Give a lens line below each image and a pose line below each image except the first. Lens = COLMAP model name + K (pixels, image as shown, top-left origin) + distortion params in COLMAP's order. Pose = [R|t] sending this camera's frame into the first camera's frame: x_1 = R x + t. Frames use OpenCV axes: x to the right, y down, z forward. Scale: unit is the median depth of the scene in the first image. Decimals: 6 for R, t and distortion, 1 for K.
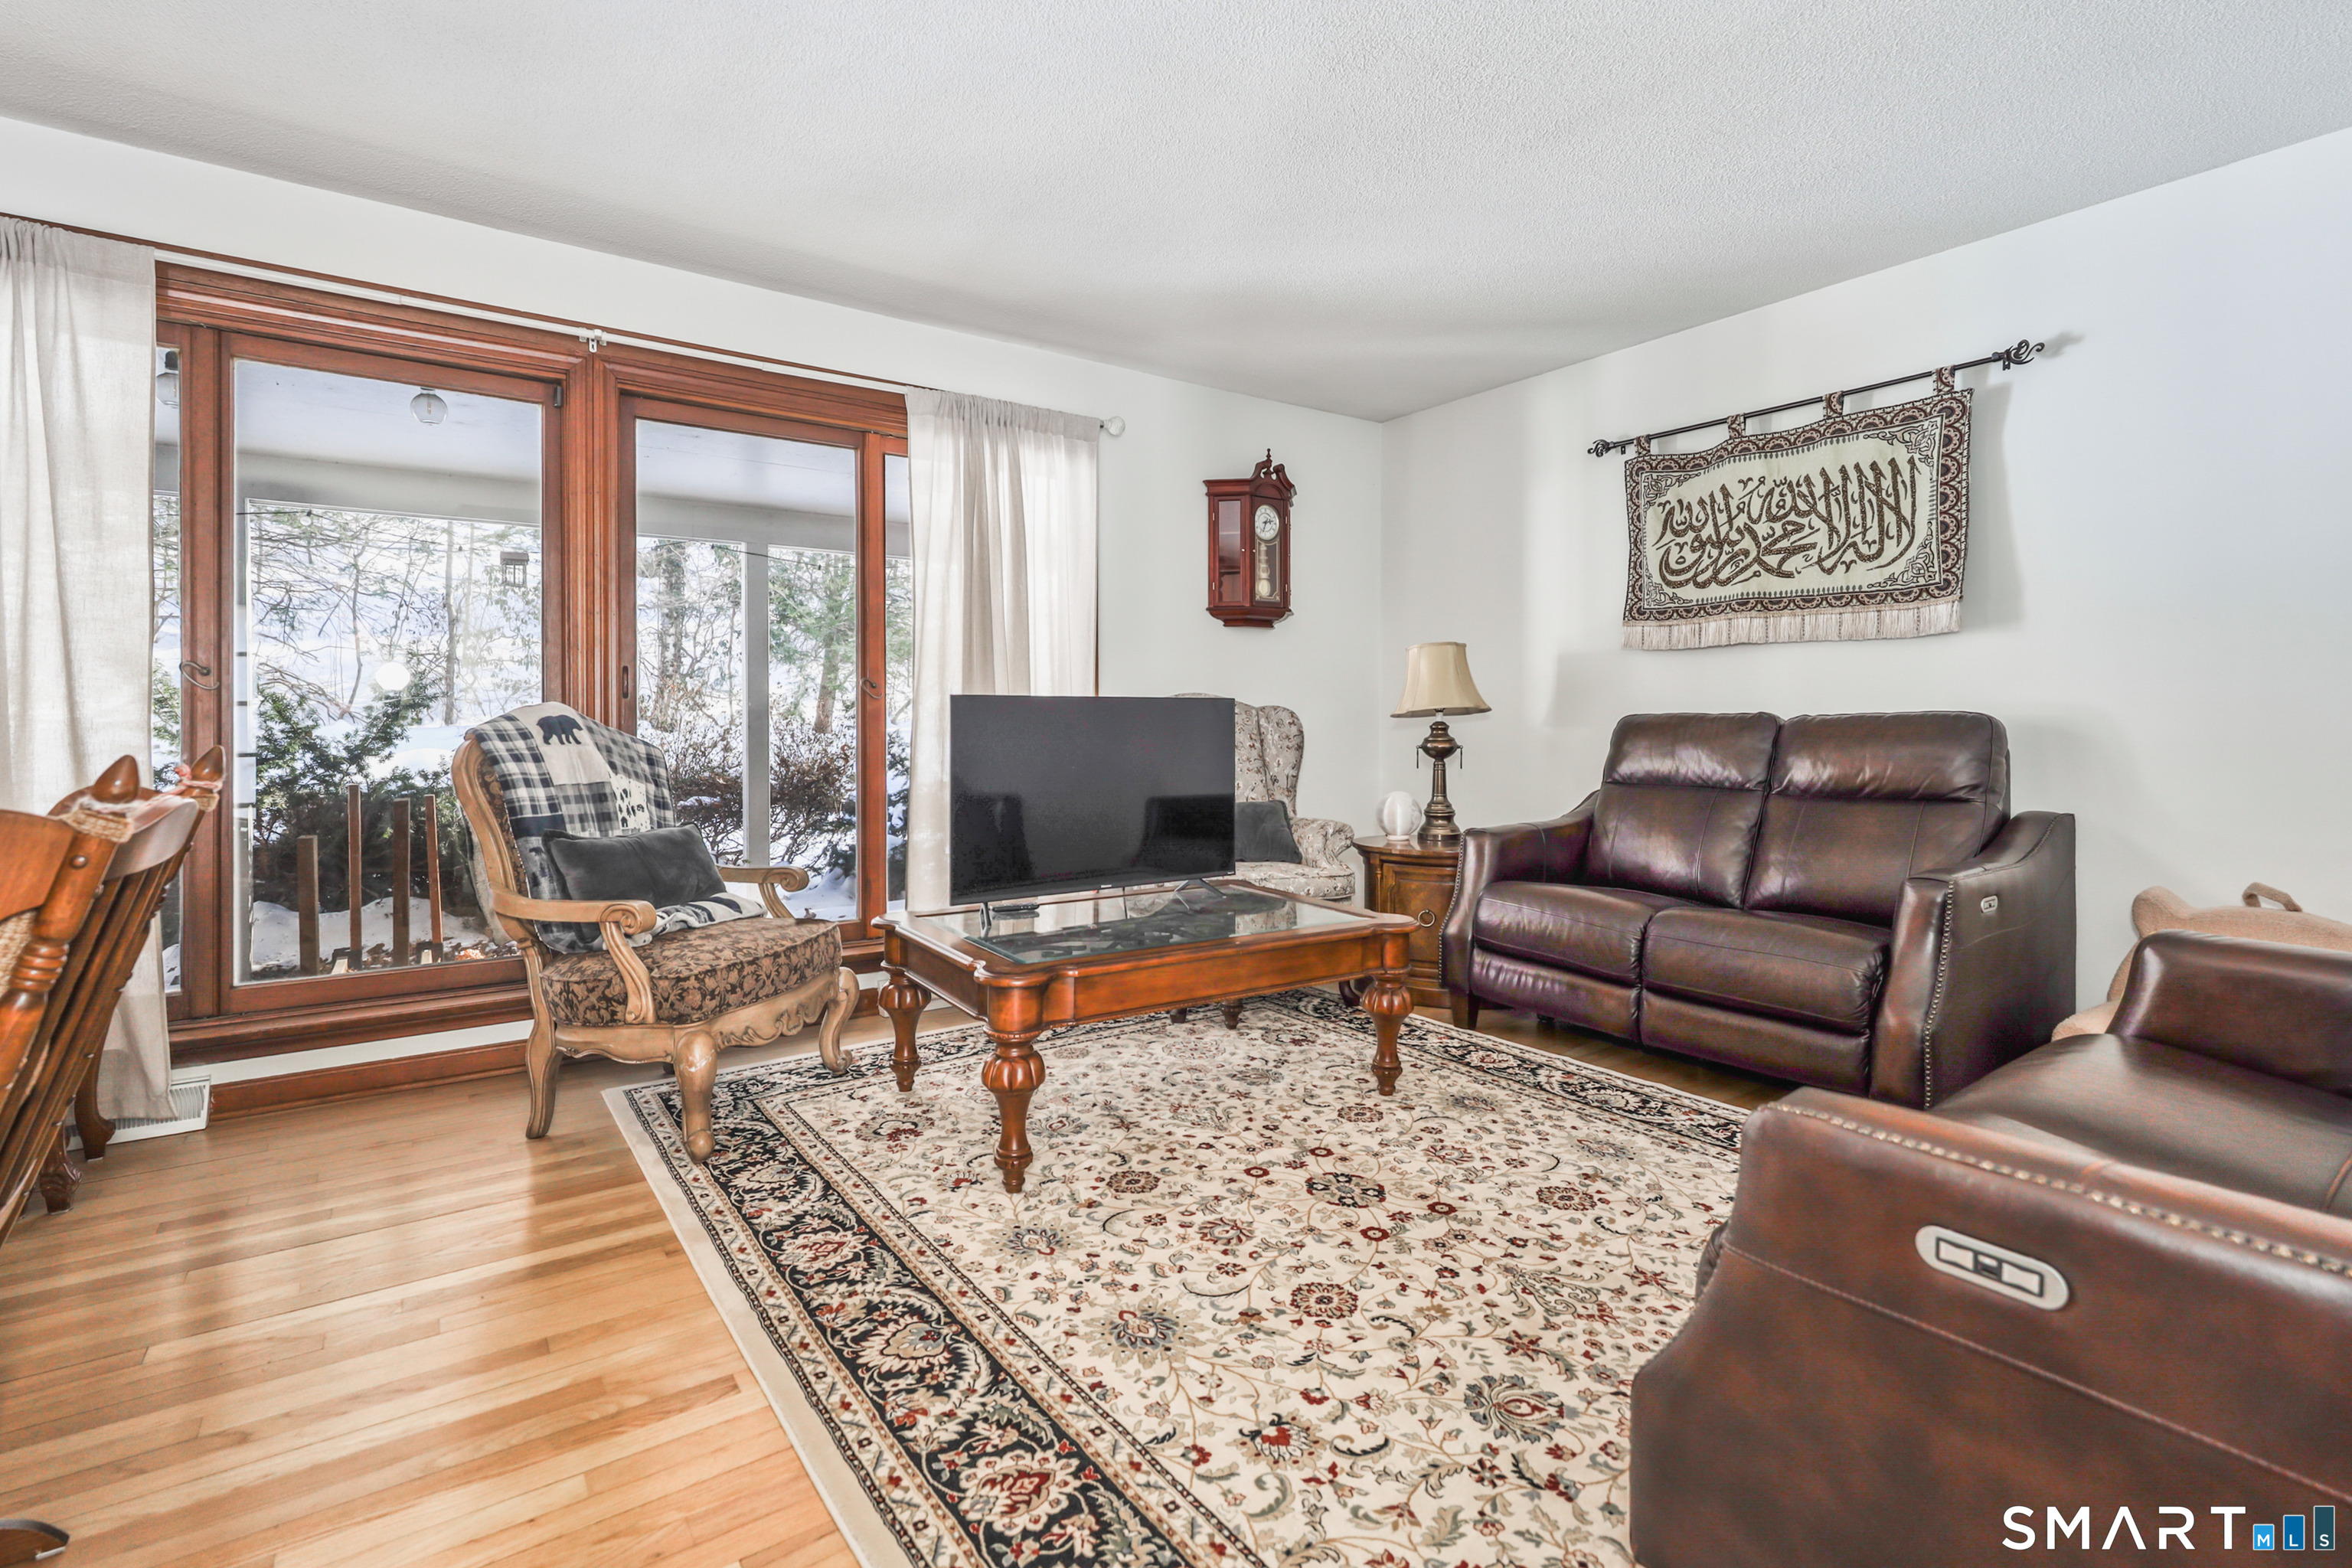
lens RADIAL K [[1067.7, 0, 1152.7], [0, 1067.7, 730.0], [0, 0, 1]] dist [-0.000108, 0.000584]
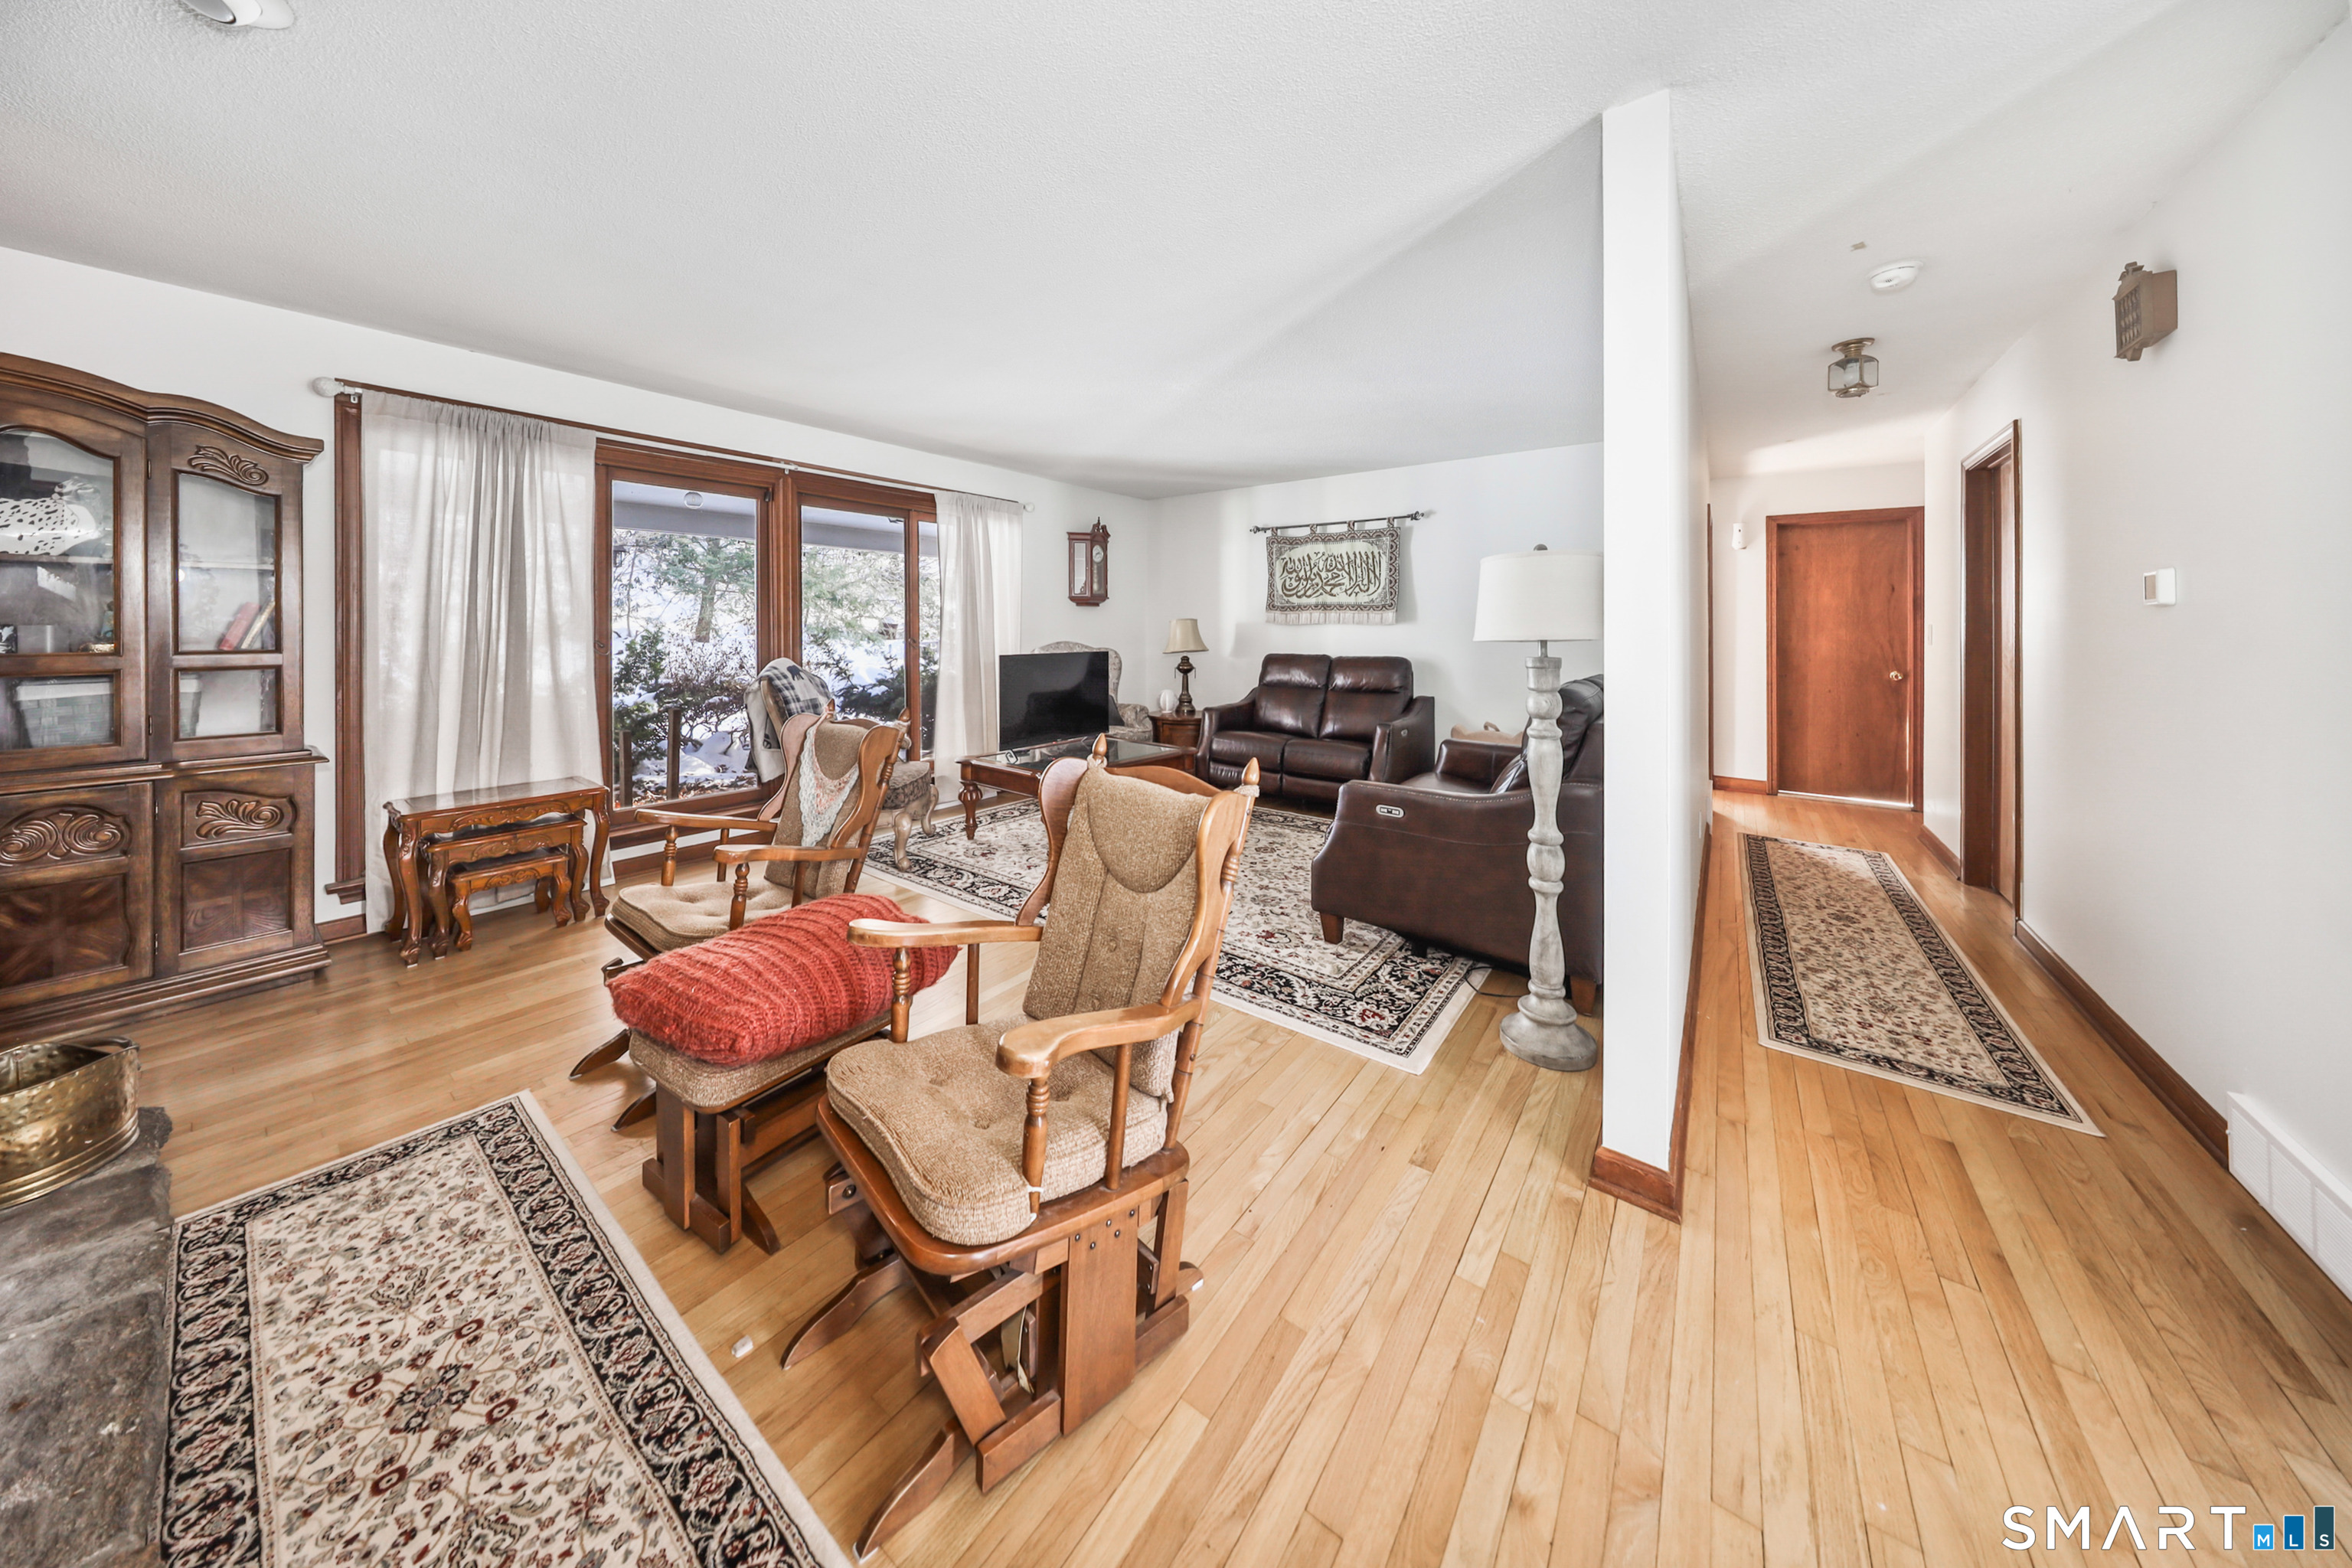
lens RADIAL K [[730.3, 0, 1123.7], [0, 730.3, 628.6], [0, 0, 1]] dist [0.008614, 0.000013]
pose [[0.962273, 0.002190, 0.272077, -0.281918], [-0.000607, 0.999982, -0.005903, -0.062834], [-0.272085, 0.005515, 0.962257, -0.412655]]
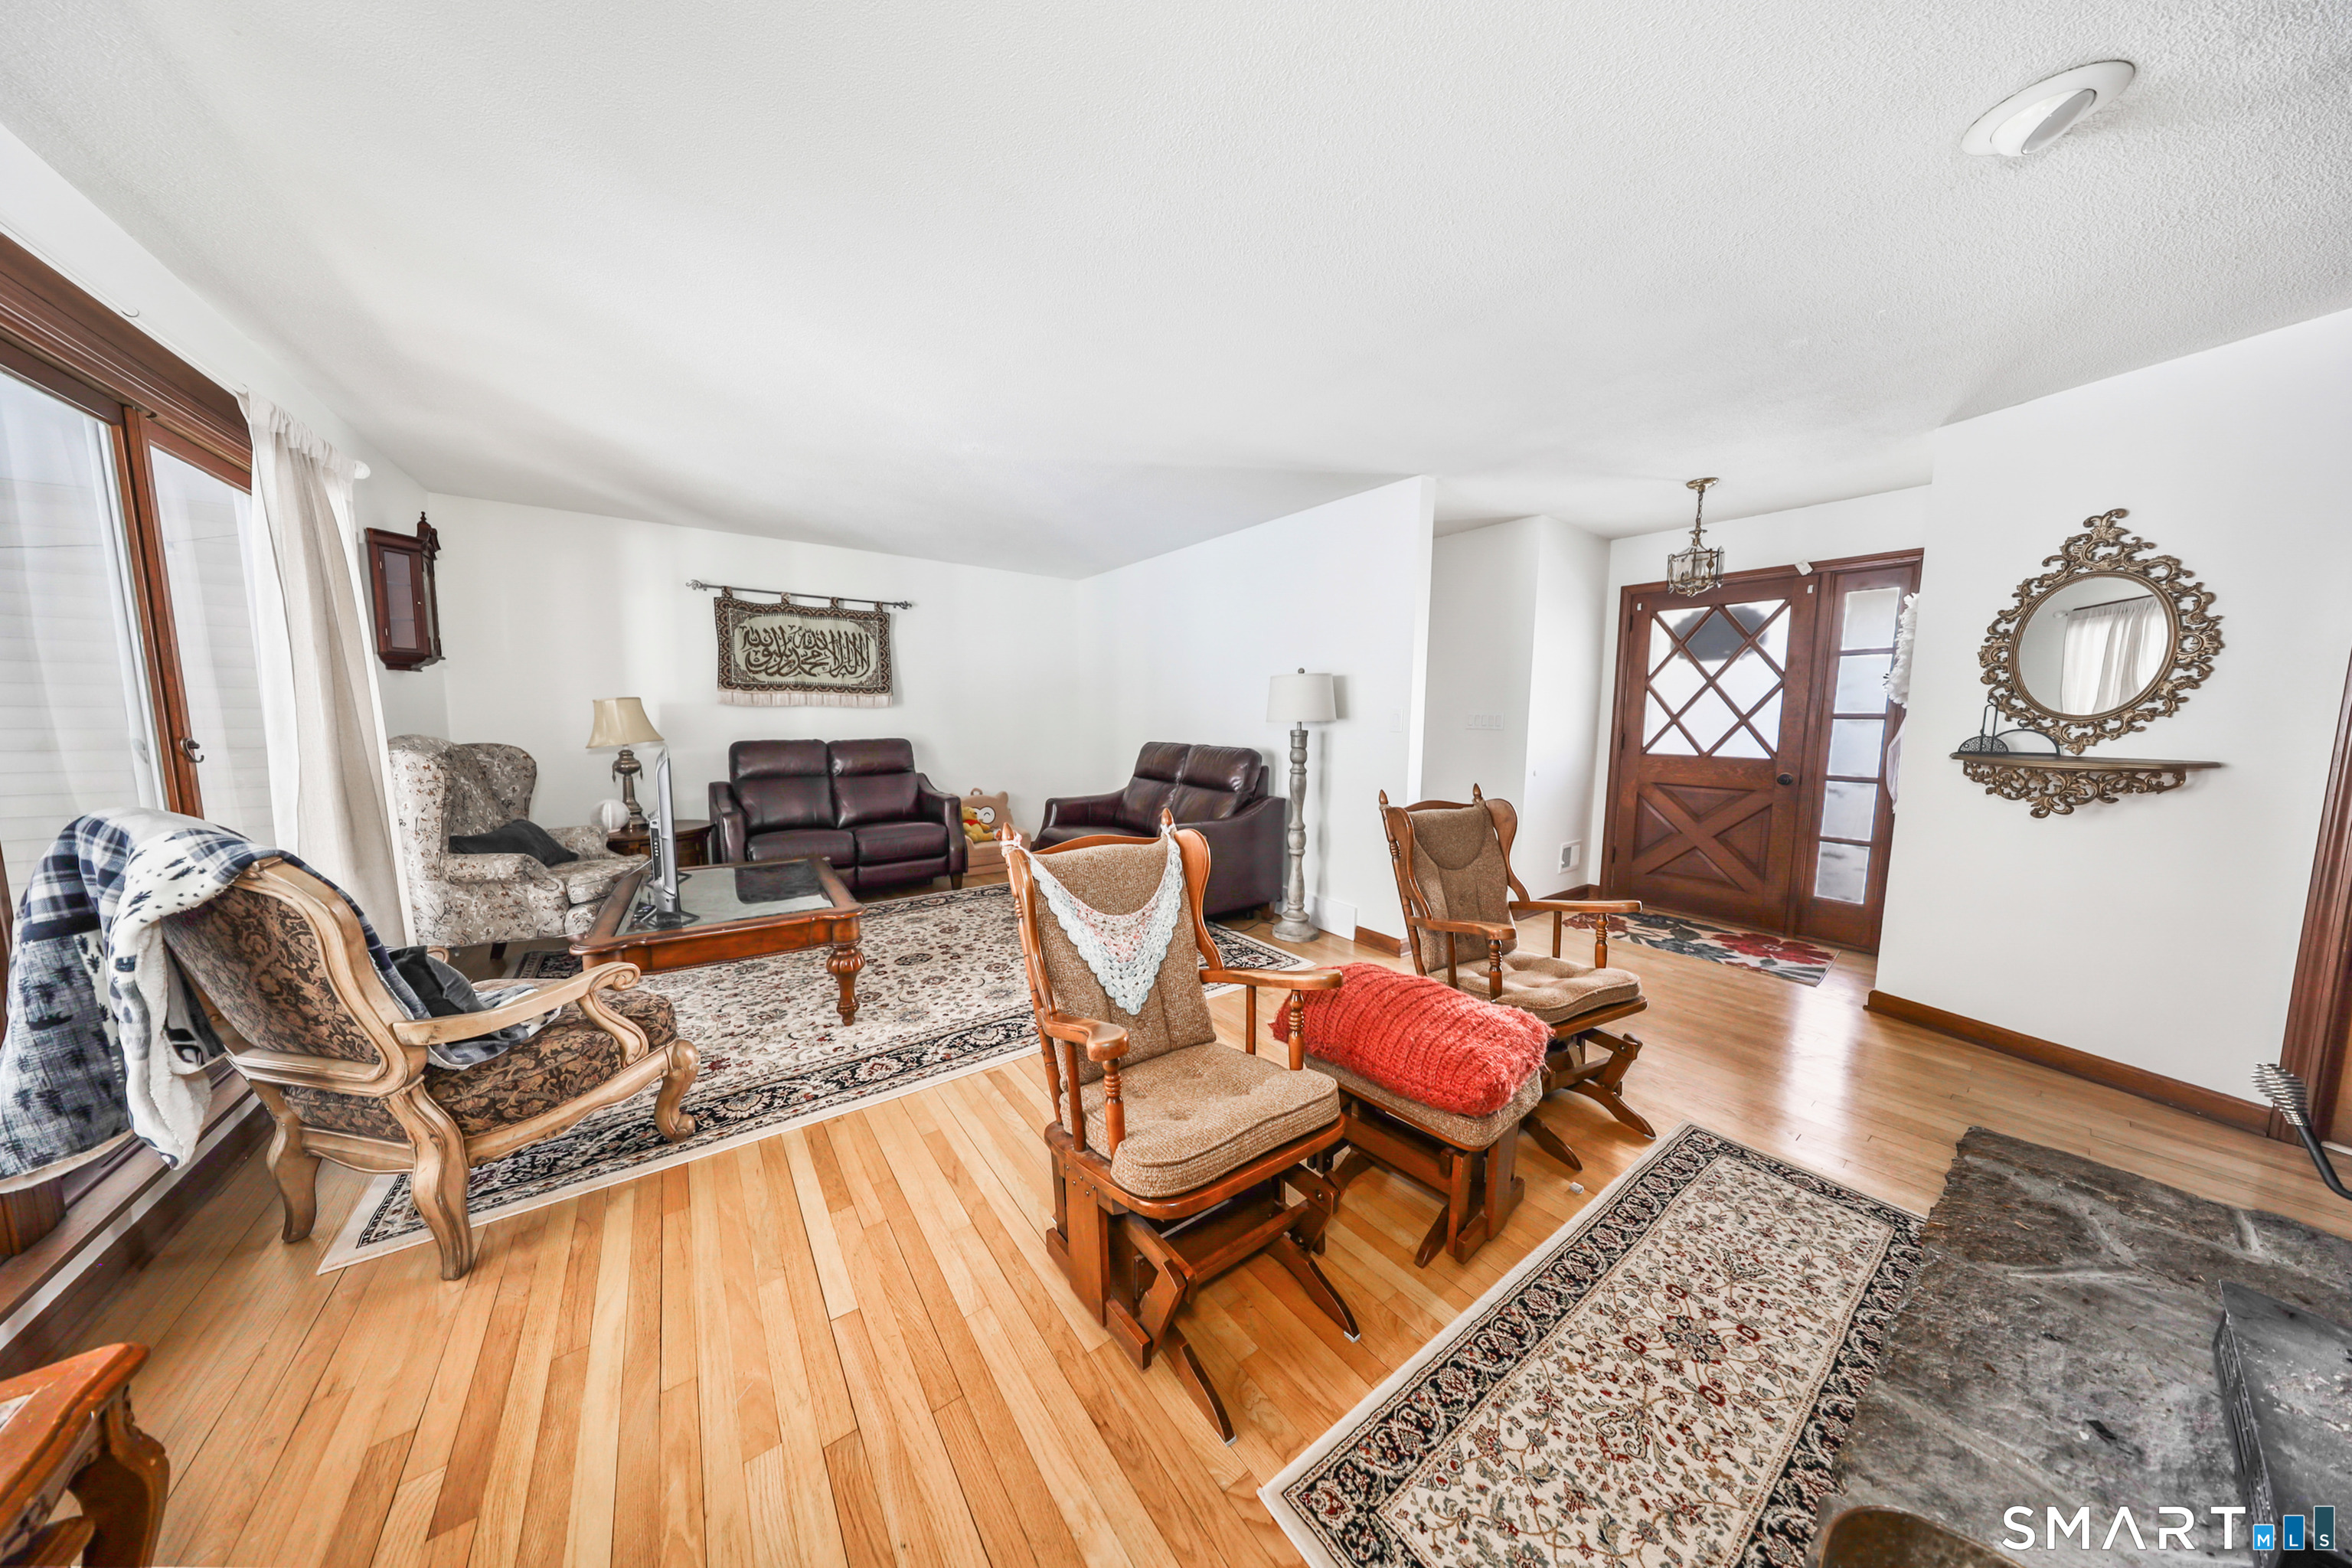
lens RADIAL K [[703.9, 0, 1160.0], [0, 703.9, 783.3], [0, 0, 1]] dist [0.006010, -0.000004]
pose [[-0.005975, -0.102964, 0.994667, -0.861540], [0.004094, 0.994674, 0.102990, -0.071167], [-0.999974, 0.004688, -0.005522, 0.307685]]
